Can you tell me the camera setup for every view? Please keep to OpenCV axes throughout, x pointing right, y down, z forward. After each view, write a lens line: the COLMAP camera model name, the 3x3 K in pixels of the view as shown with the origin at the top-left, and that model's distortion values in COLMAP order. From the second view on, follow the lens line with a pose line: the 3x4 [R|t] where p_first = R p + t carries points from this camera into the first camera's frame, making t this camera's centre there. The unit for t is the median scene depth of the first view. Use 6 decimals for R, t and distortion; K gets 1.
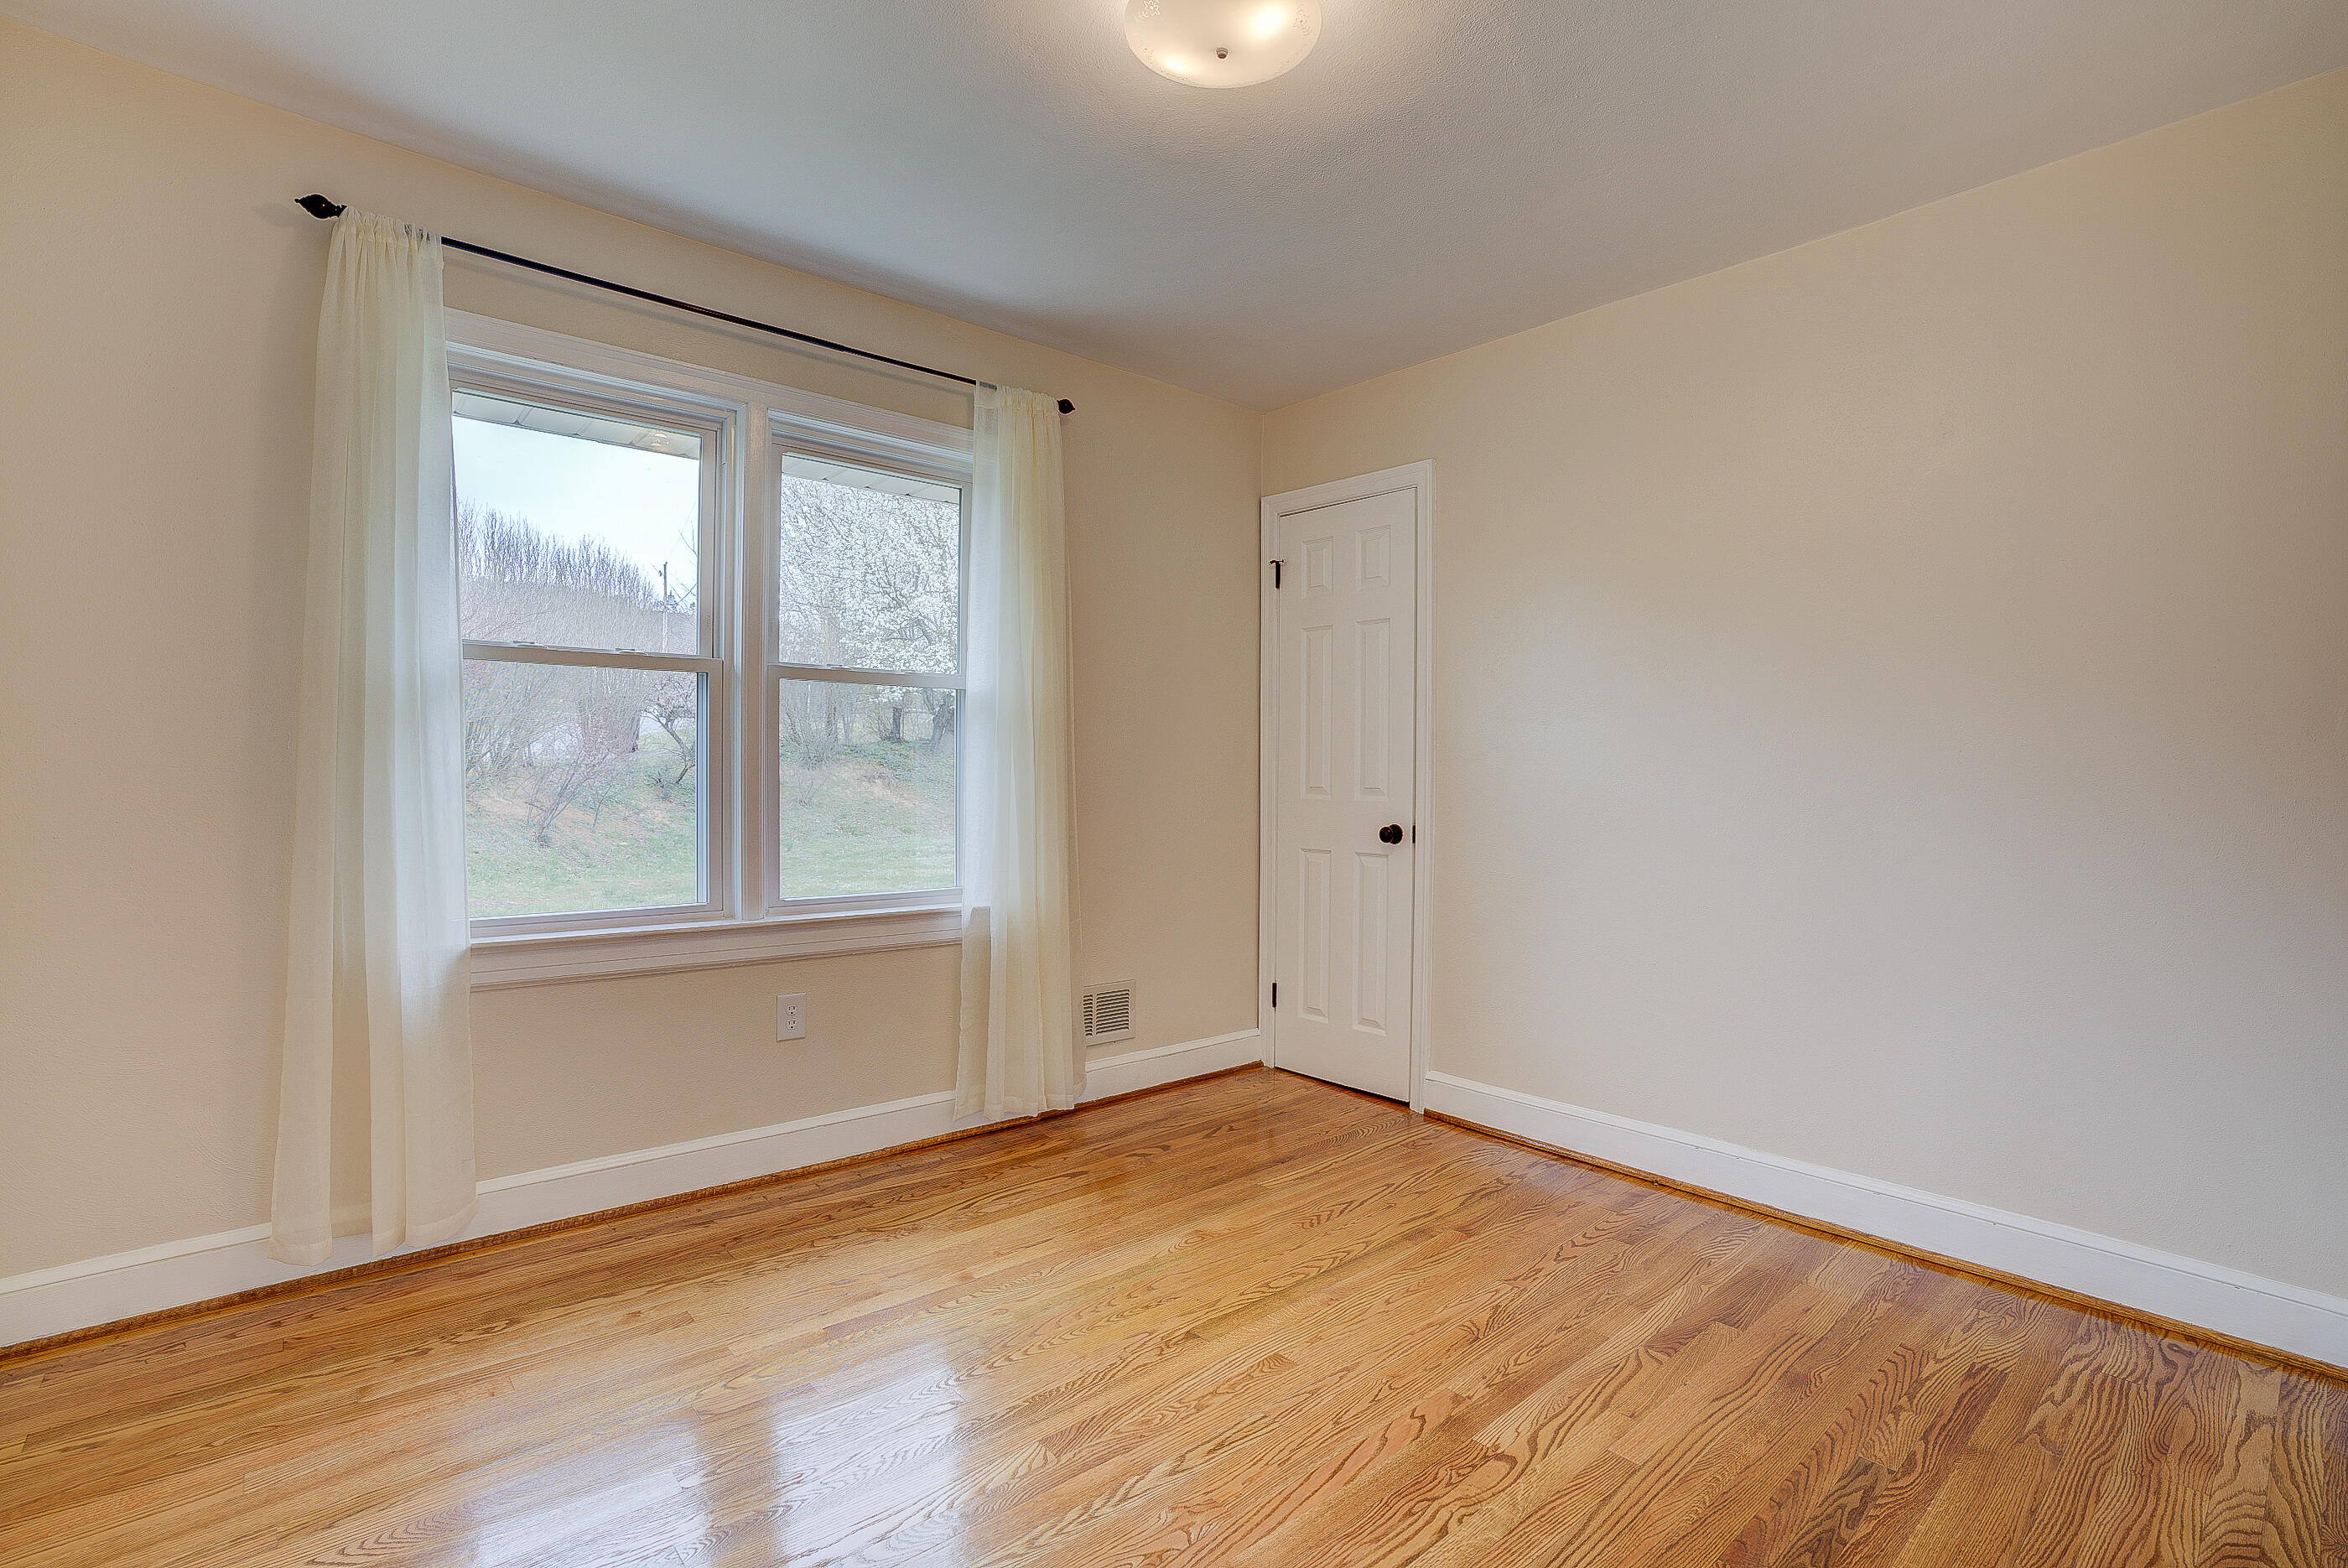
lens RADIAL K [[1065.4, 0, 1174.0], [0, 1065.4, 784.0], [0, 0, 1]] dist [-0.076855, 0.030830]
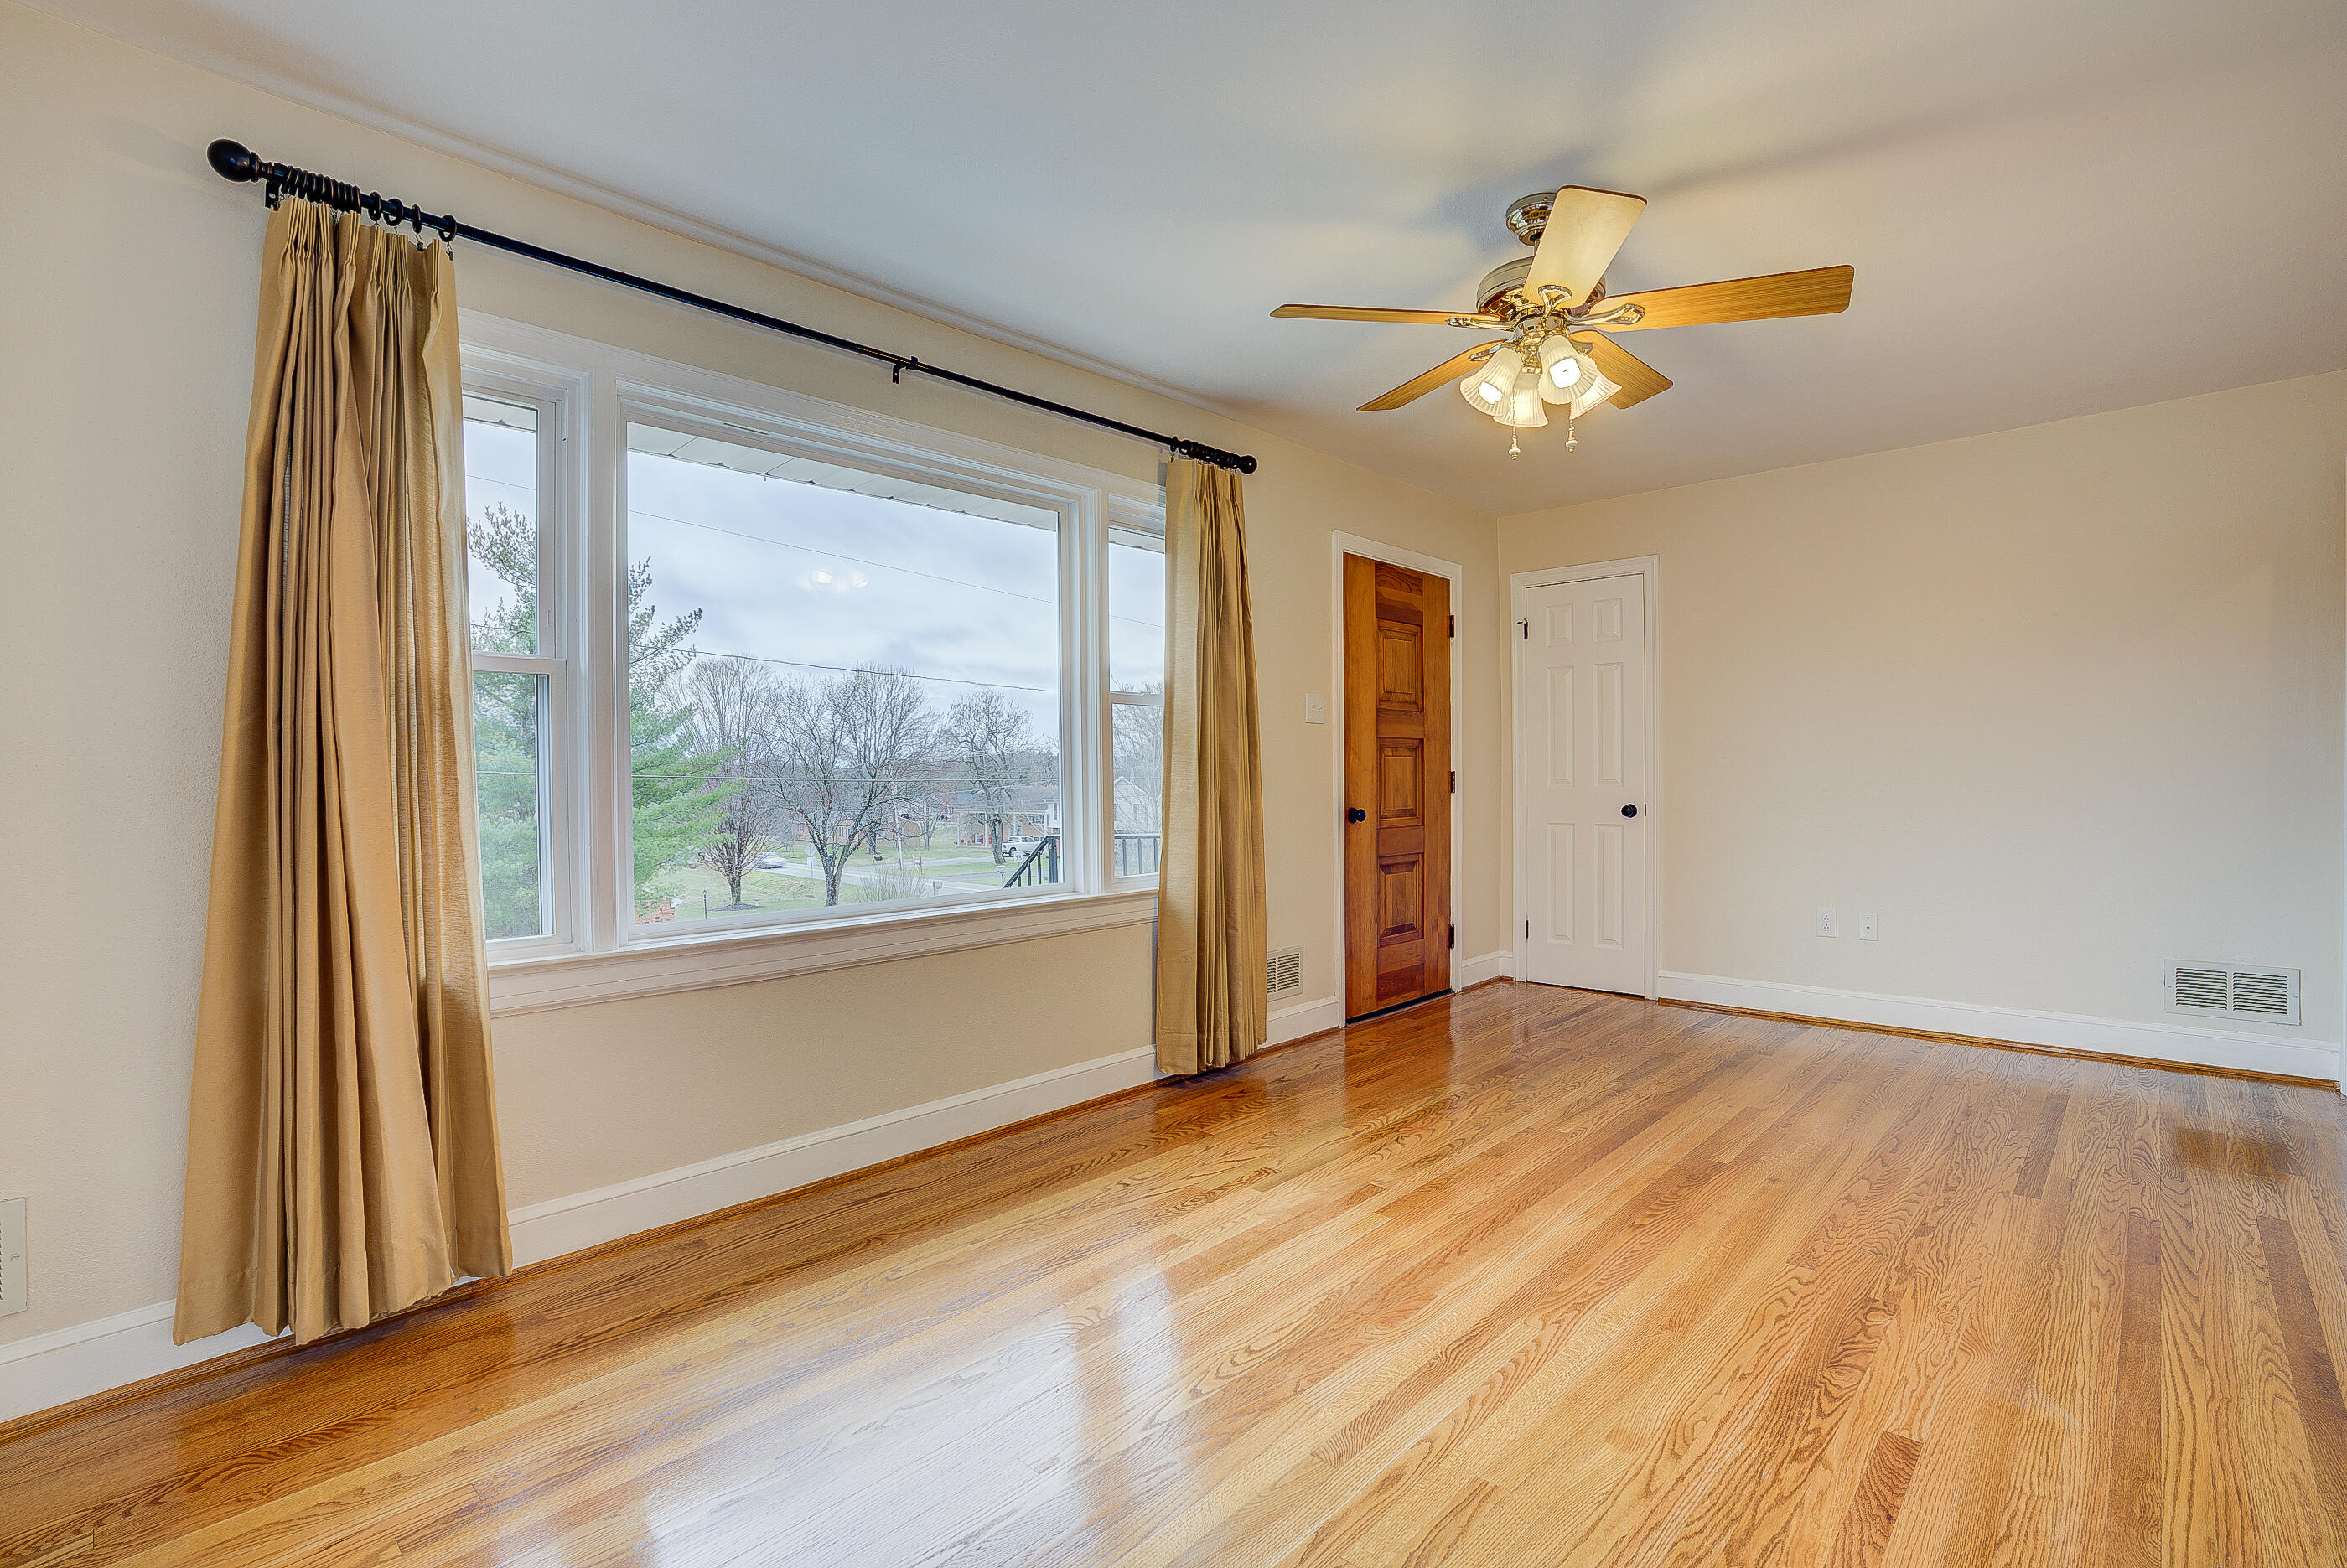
lens RADIAL K [[1152.7, 0, 1173.5], [0, 1152.7, 784.0], [0, 0, 1]] dist [-0.015882, 0.000246]
pose [[0.994577, -0.023033, 0.101421, -0.438755], [0.023117, 0.999733, 0.000346, -0.003290], [-0.101402, 0.002001, 0.994844, -0.389438]]
